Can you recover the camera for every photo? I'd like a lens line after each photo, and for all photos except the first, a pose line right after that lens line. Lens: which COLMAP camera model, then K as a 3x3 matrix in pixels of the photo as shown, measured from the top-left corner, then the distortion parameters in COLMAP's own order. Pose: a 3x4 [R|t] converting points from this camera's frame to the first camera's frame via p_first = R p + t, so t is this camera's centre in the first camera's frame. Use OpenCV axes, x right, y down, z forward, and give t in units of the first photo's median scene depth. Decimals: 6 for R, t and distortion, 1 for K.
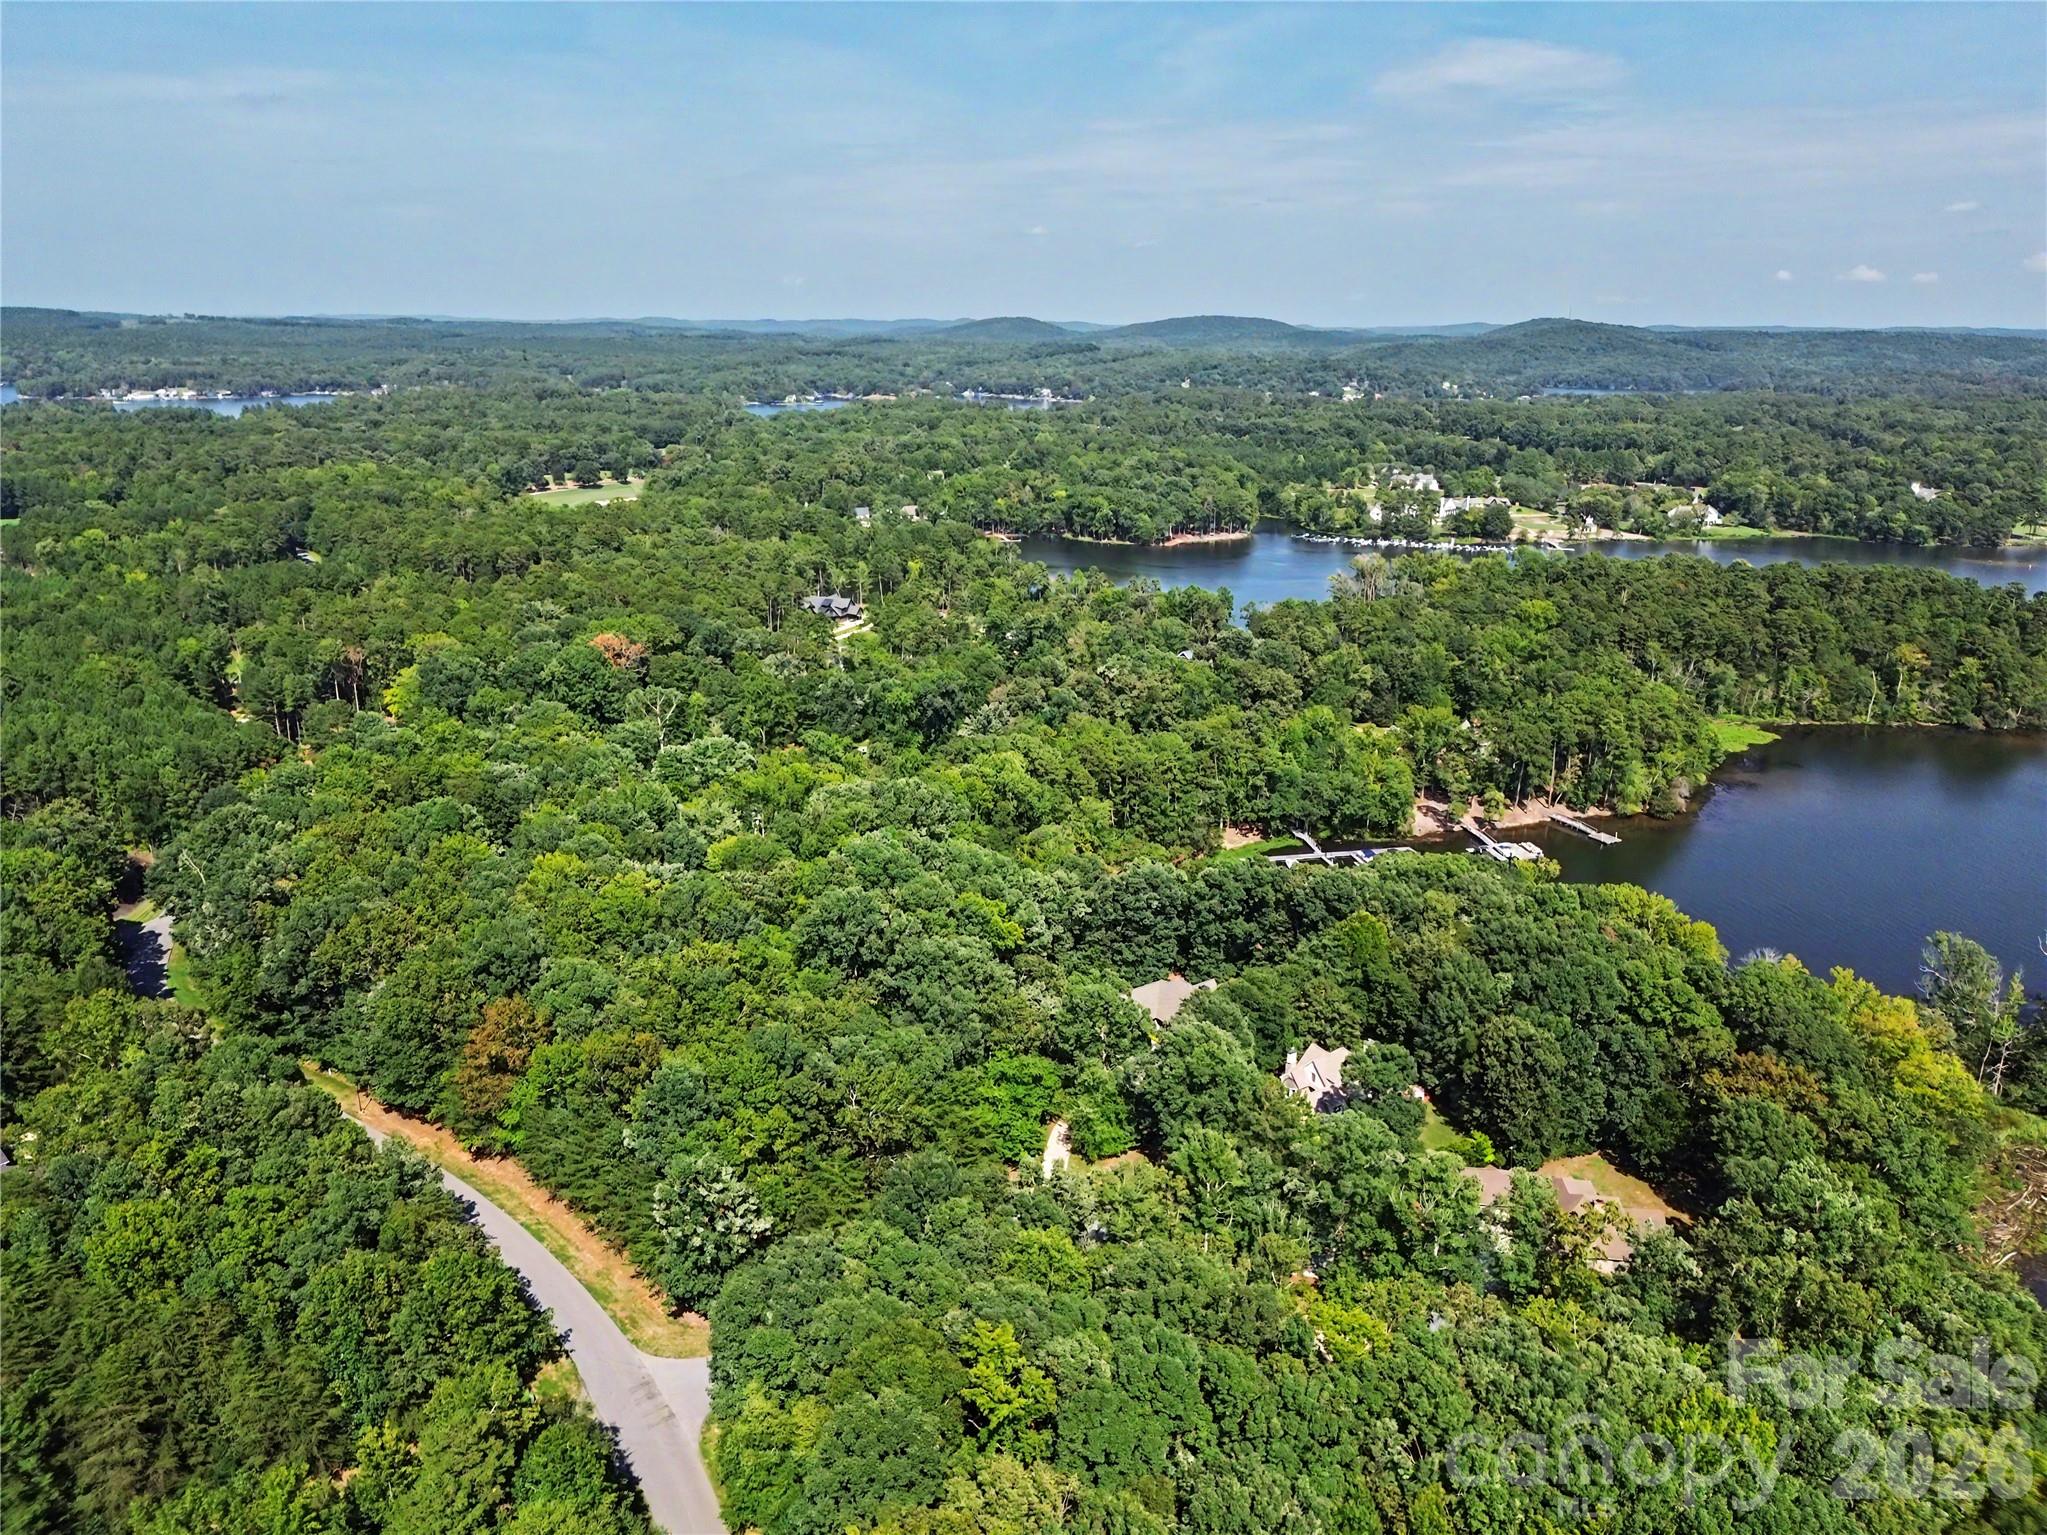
lens RADIAL K [[1430.1, 0, 1013.6], [0, 1430.1, 770.0], [0, 0, 1]] dist [0.076030, -0.082784]
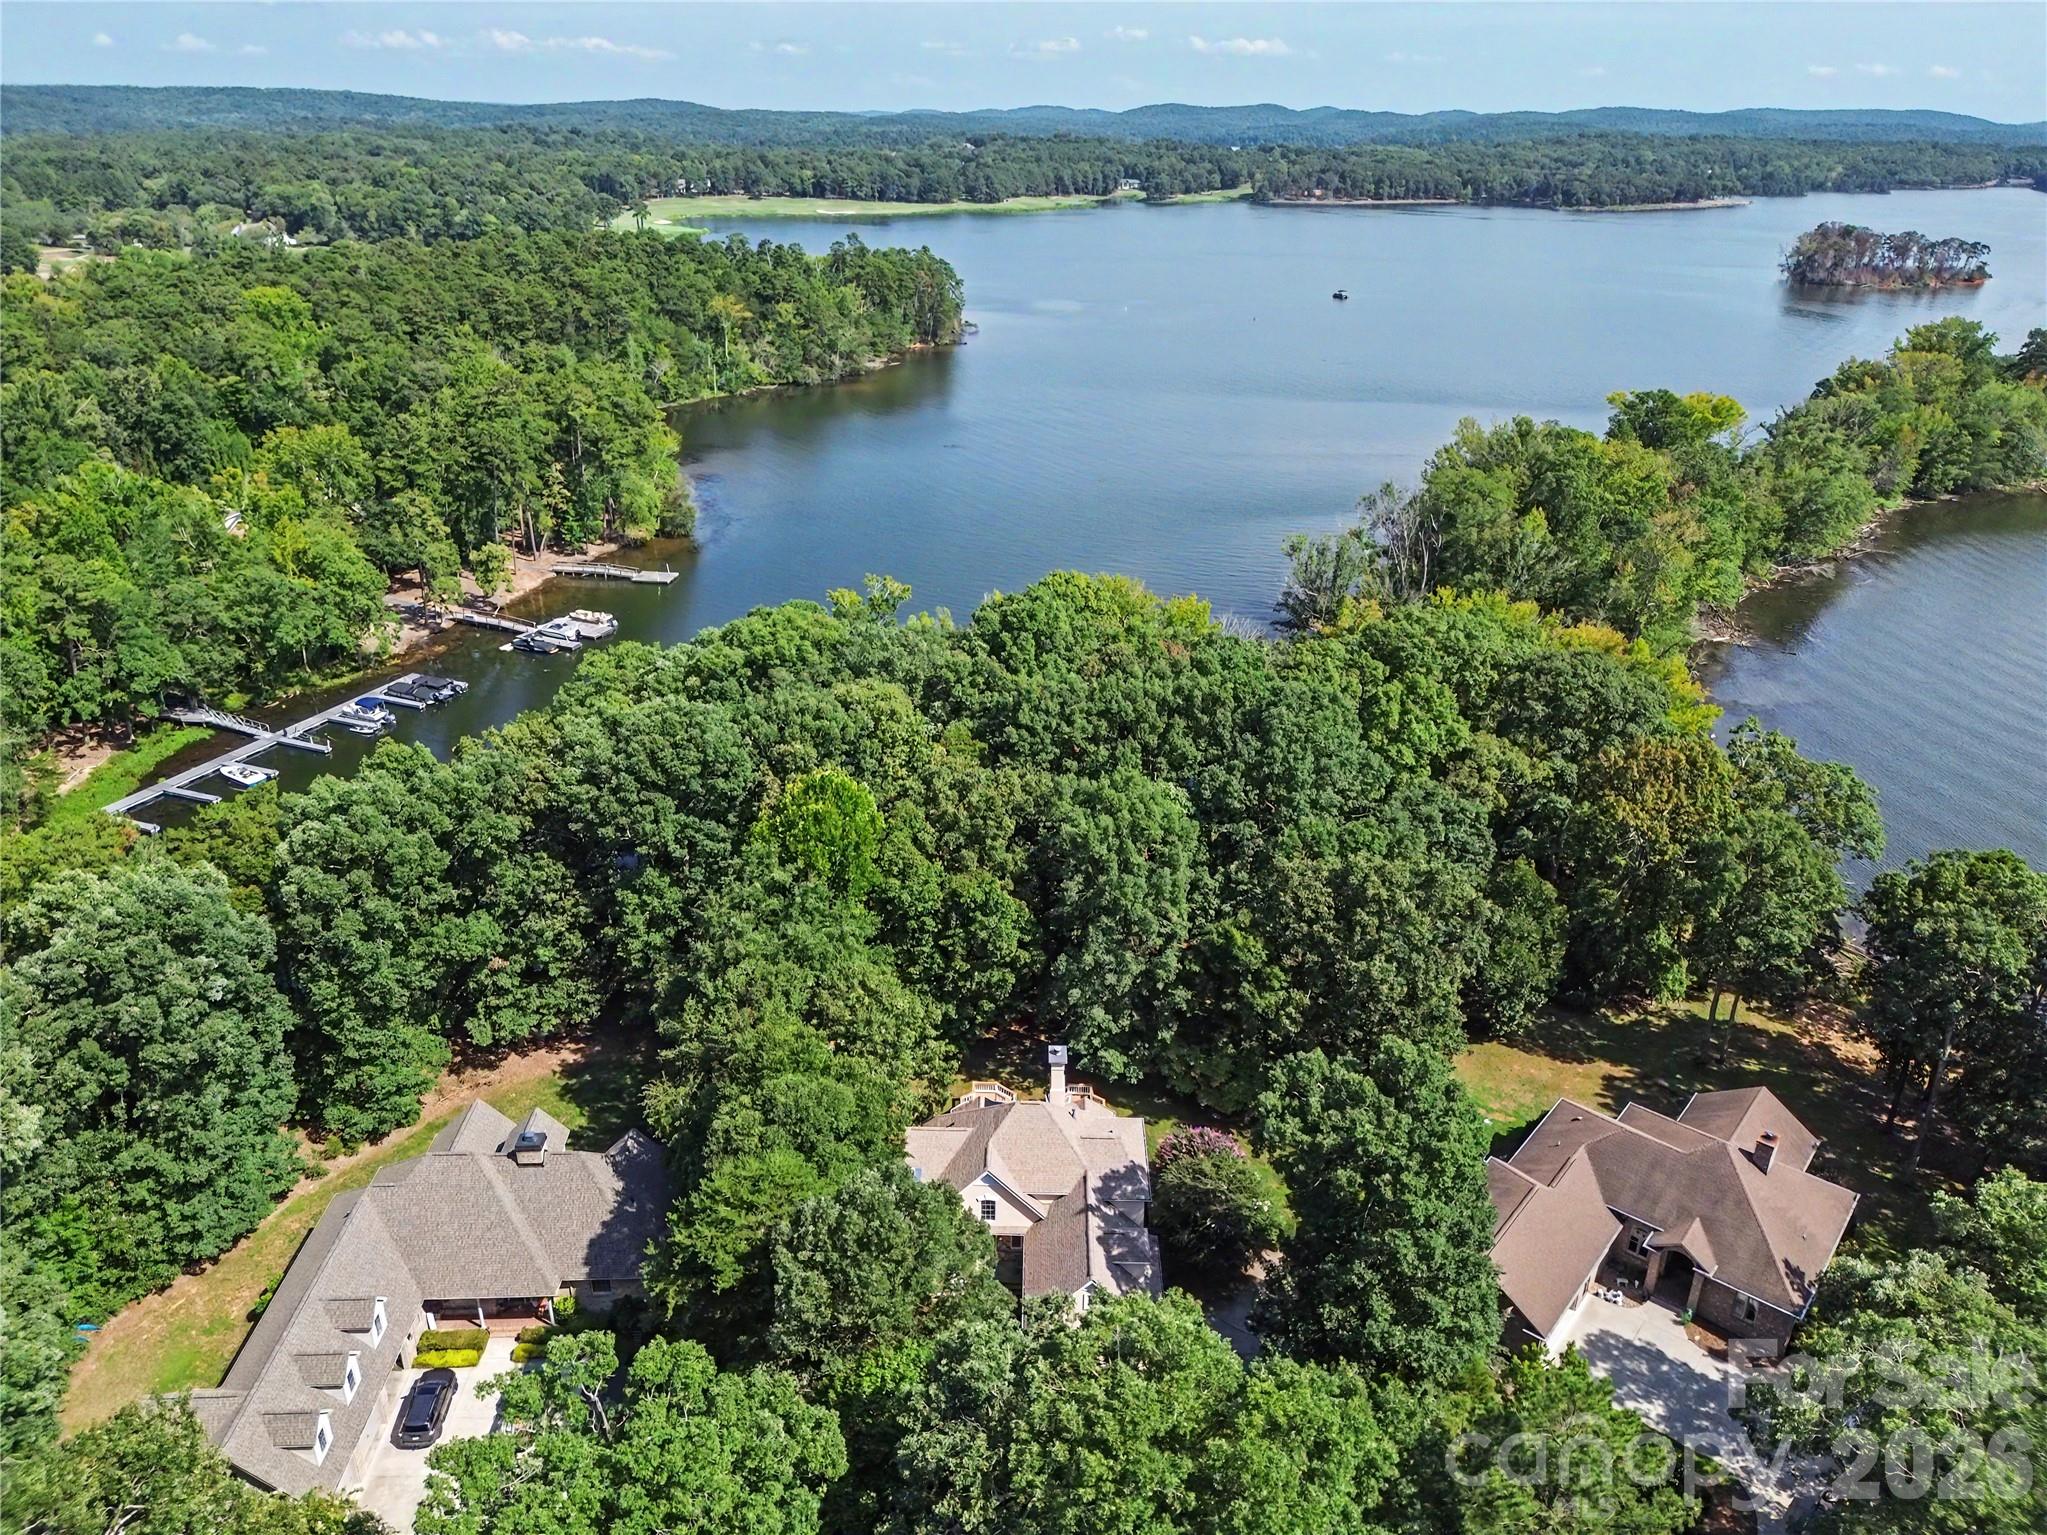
lens RADIAL K [[1430.1, 0, 1012.4], [0, 1430.1, 775.7], [0, 0, 1]] dist [0.076030, -0.082784]
pose [[0.558648, -0.344281, 0.754574, -0.020423], [0.239461, 0.937986, 0.250680, 0.005876], [-0.794085, 0.040649, 0.606446, 0.411963]]
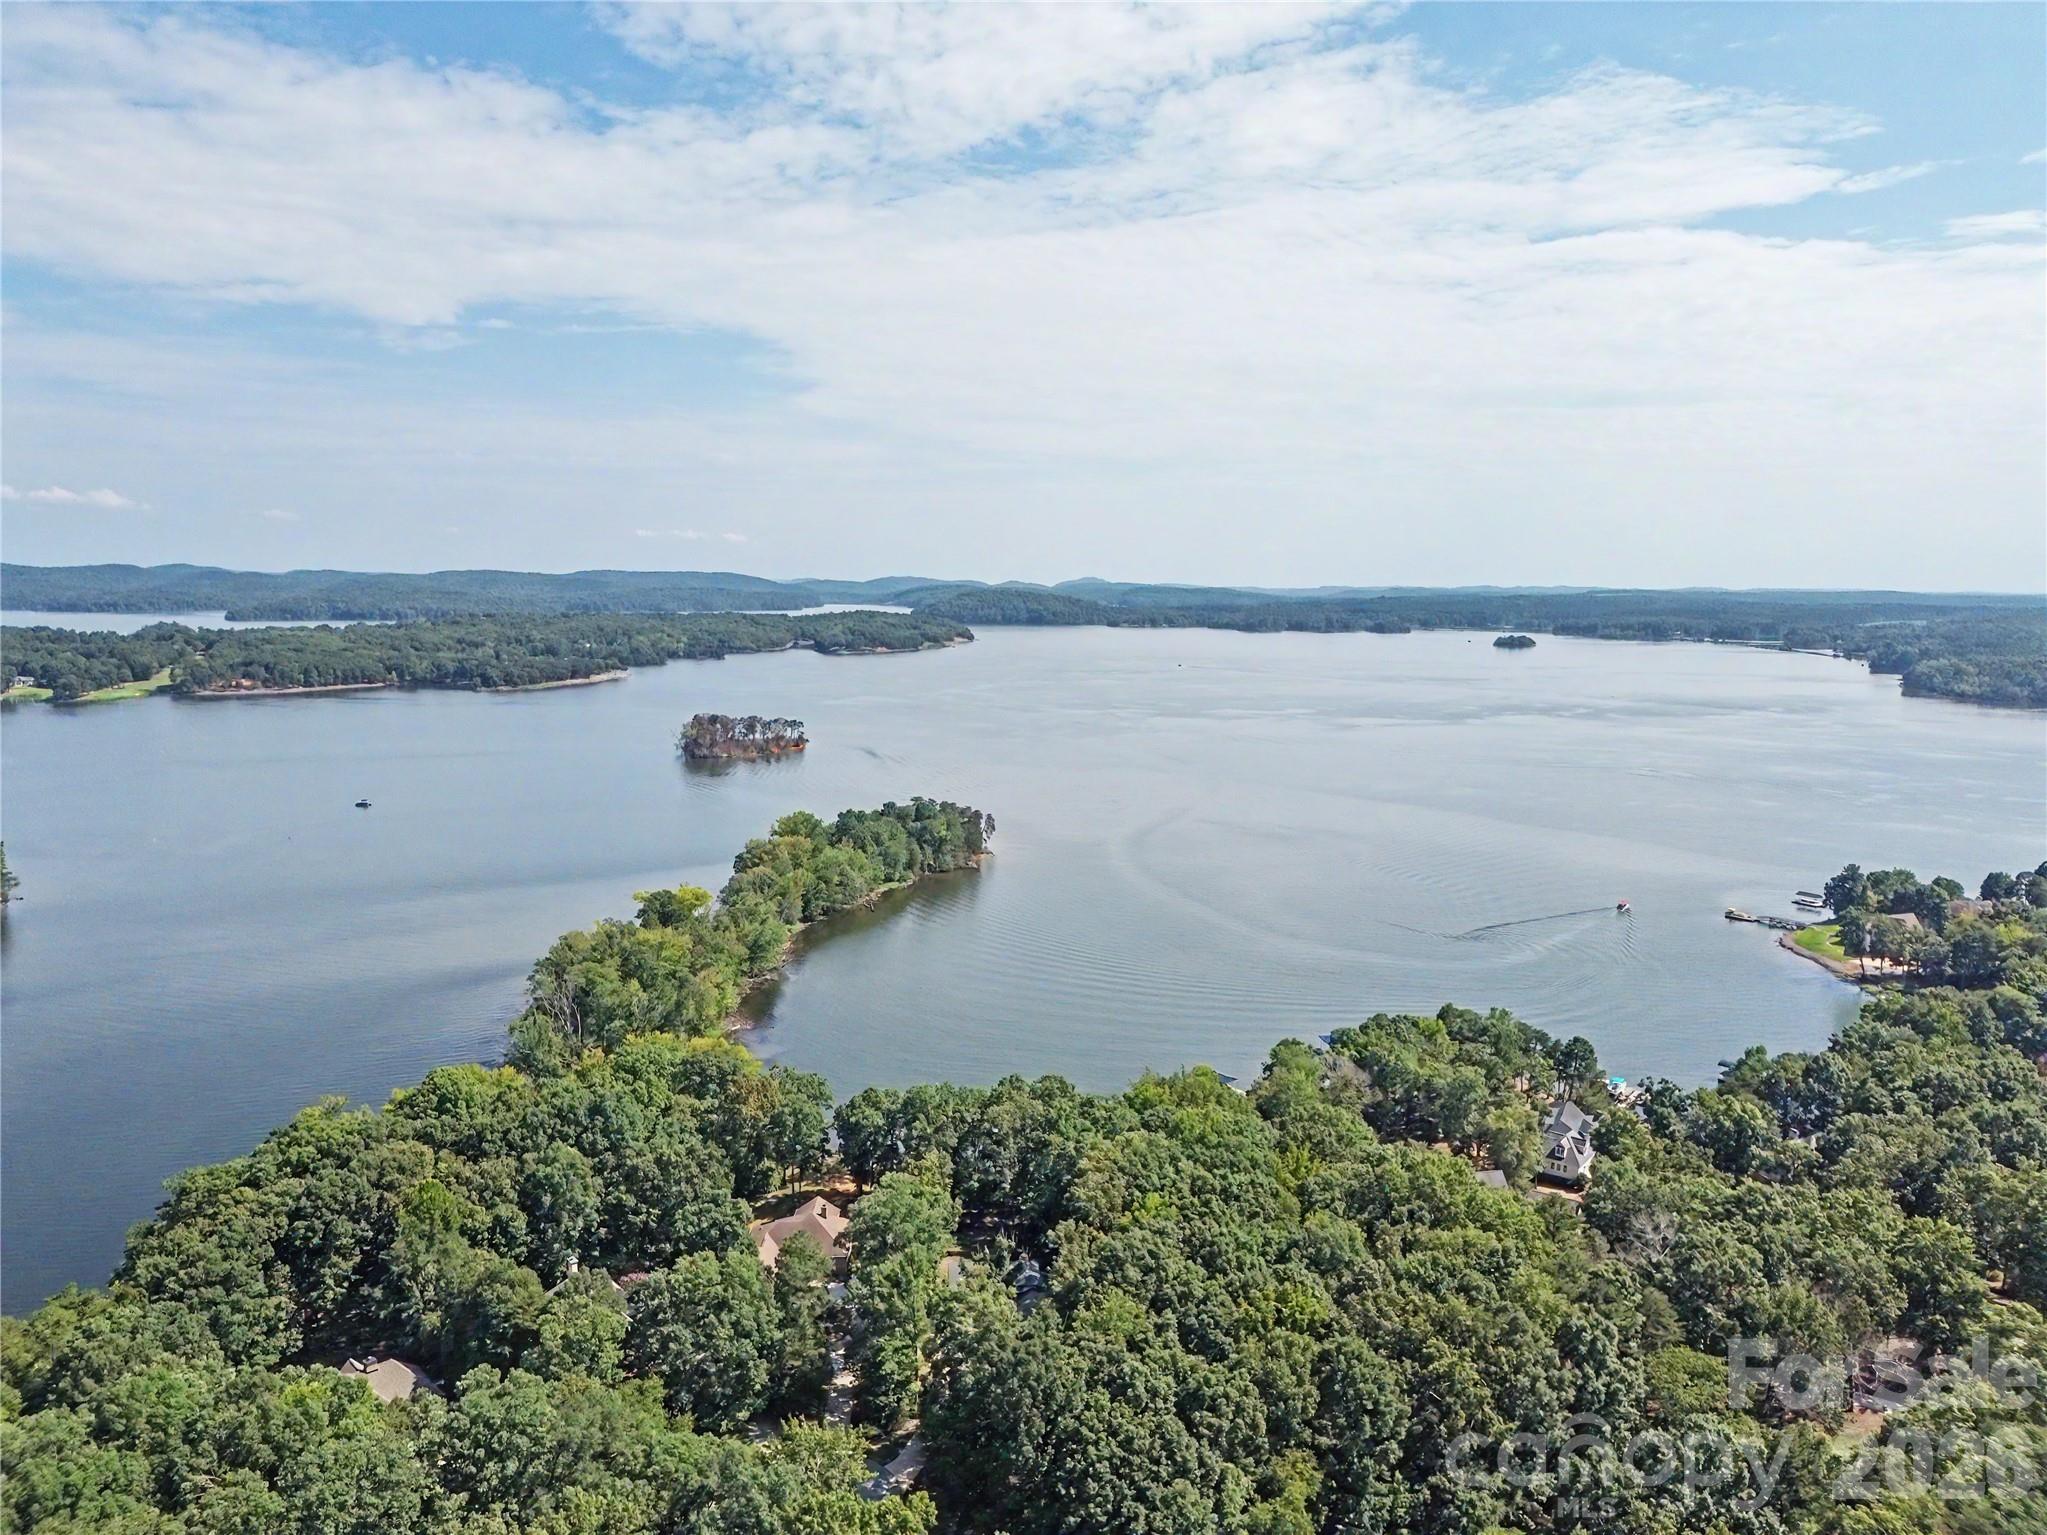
lens RADIAL K [[1430.1, 0, 1030.6], [0, 1430.1, 777.1], [0, 0, 1]] dist [0.076030, -0.082784]
pose [[-0.131580, -0.143182, 0.980911, -0.387508], [0.282327, 0.943122, 0.175538, -0.112345], [-0.950252, 0.300035, -0.083672, 0.370960]]
